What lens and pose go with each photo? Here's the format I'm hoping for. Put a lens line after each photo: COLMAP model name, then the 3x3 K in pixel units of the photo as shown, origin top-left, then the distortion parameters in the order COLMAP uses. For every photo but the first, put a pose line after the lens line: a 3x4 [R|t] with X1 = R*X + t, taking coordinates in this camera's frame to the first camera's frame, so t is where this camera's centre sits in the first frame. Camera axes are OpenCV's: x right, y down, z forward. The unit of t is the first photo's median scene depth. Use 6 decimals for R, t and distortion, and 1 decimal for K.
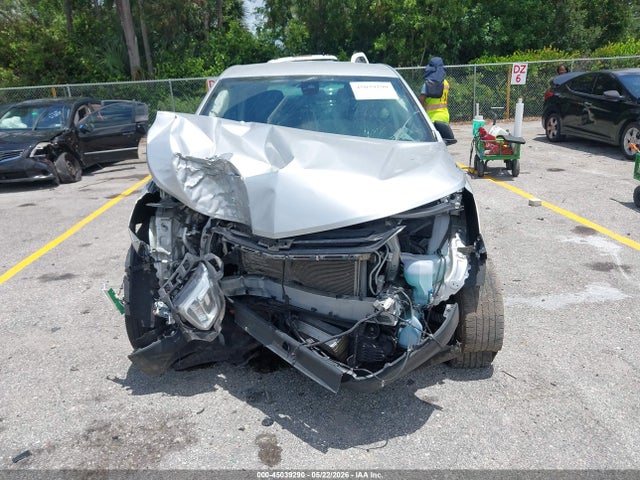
lens RADIAL K [[508.4, 0, 320.0], [0, 508.4, 240.0], [0, 0, 1]] dist [0.006002, -0.005398]
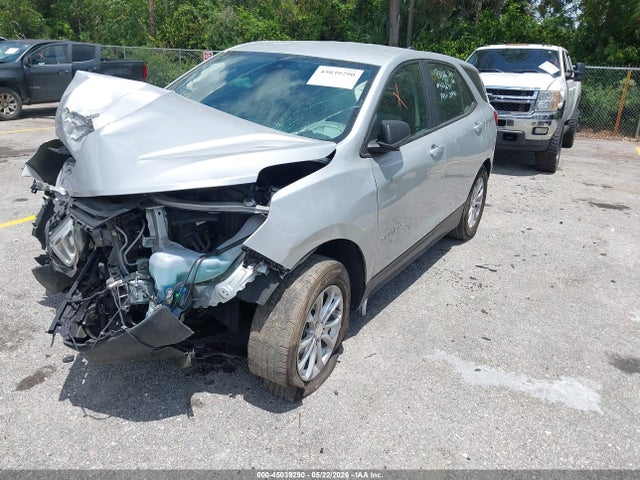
lens RADIAL K [[508.4, 0, 320.0], [0, 508.4, 240.0], [0, 0, 1]] dist [0.006002, -0.005398]
pose [[0.841854, 0.256867, -0.474660, 0.739530], [-0.241959, 0.965771, 0.093501, -0.116649], [0.482430, 0.036134, 0.875189, 0.261716]]
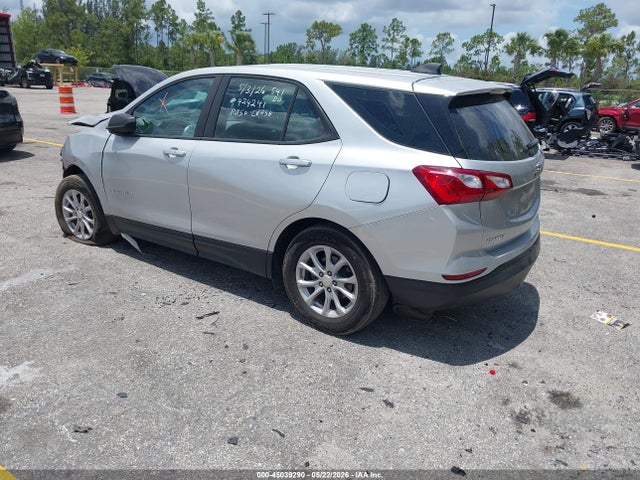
lens RADIAL K [[501.1, 0, 323.0], [0, 501.1, 253.9], [0, 0, 1]] dist [0.004798, 0.007989]
pose [[-0.584273, 0.283840, -0.760302, 1.222287], [-0.260720, 0.821534, 0.507057, -0.880058], [0.768538, 0.494485, -0.405998, 2.562839]]
